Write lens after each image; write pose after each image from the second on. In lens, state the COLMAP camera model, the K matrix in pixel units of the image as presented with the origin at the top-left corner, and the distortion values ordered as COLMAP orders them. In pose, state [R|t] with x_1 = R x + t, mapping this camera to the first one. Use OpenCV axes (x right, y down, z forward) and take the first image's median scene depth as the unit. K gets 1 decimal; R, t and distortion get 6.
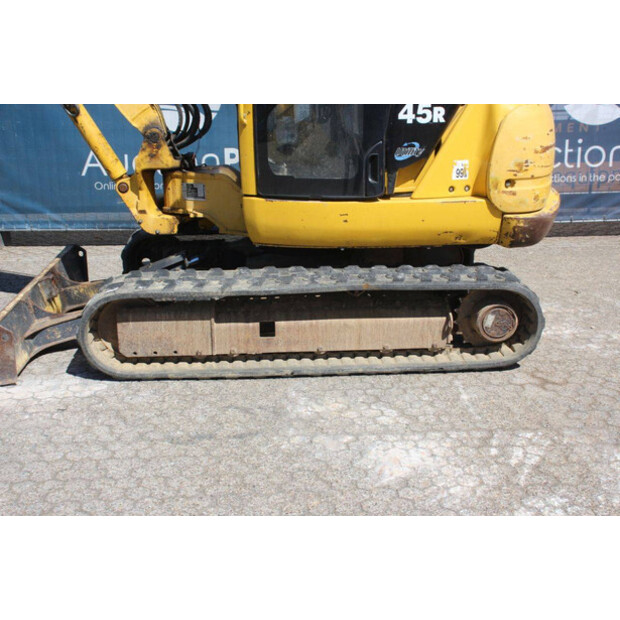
lens RADIAL K [[864.2, 0, 310.8], [0, 864.2, 301.7], [0, 0, 1]] dist [0.057458, 0.000000]
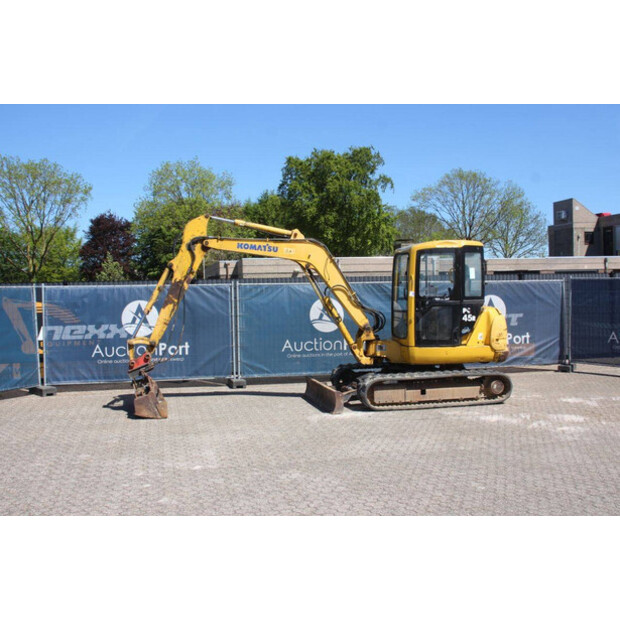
lens RADIAL K [[629.6, 0, 309.8], [0, 629.6, 315.0], [0, 0, 1]] dist [-0.044966, 0.000000]
pose [[0.985983, -0.010741, 0.166497, -0.759978], [0.051616, 0.968607, -0.243179, 0.269719], [-0.158658, 0.248364, 0.955585, -0.983875]]
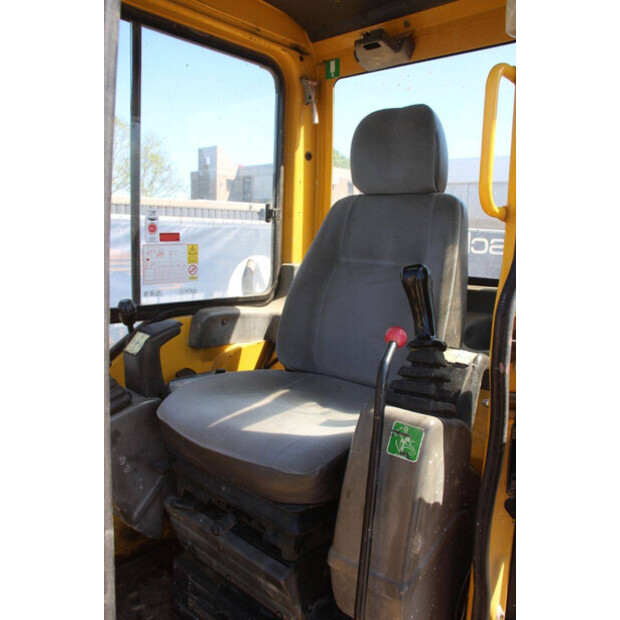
lens RADIAL K [[503.8, 0, 319.7], [0, 503.8, 308.0], [0, 0, 1]] dist [-0.175521, 0.144340]
pose [[0.676265, -0.077556, 0.732564, -0.090742], [0.168962, 0.984262, -0.051775, -0.326900], [-0.717019, 0.158789, 0.678726, 0.968888]]
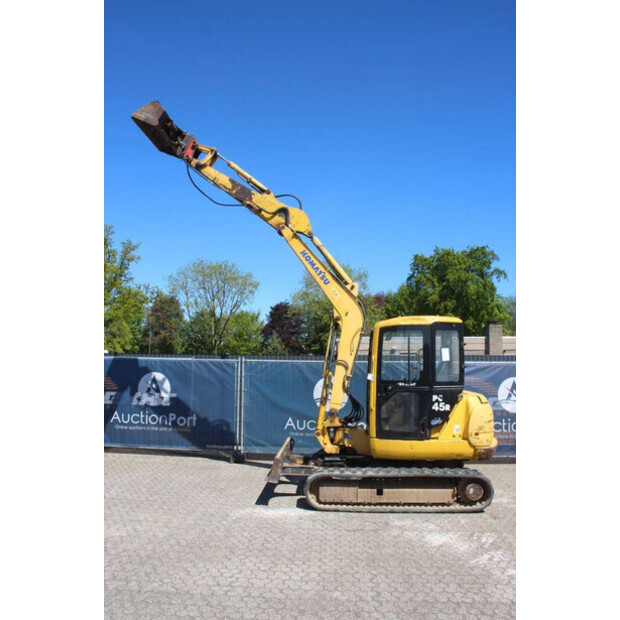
lens RADIAL K [[503.8, 0, 315.4], [0, 503.8, 304.7], [0, 0, 1]] dist [-0.175521, 0.144340]
pose [[0.995138, 0.010815, -0.097897, -0.100572], [-0.048391, 0.919402, -0.390331, 0.094770], [0.085785, 0.393171, 0.915455, -0.490292]]
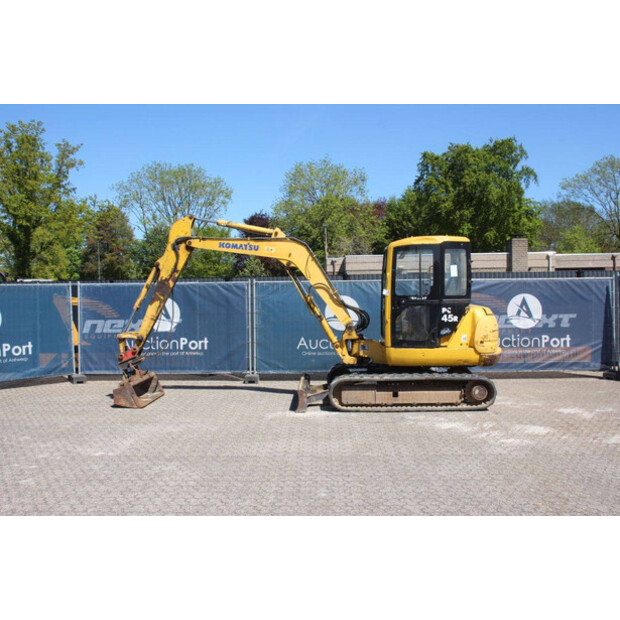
lens RADIAL K [[629.6, 0, 314.5], [0, 629.6, 316.0], [0, 0, 1]] dist [-0.044966, 0.000000]
pose [[0.997415, 0.001915, -0.071831, -0.163050], [-0.019175, 0.970487, -0.240391, 0.274968], [0.069251, 0.241147, 0.968015, -1.013033]]
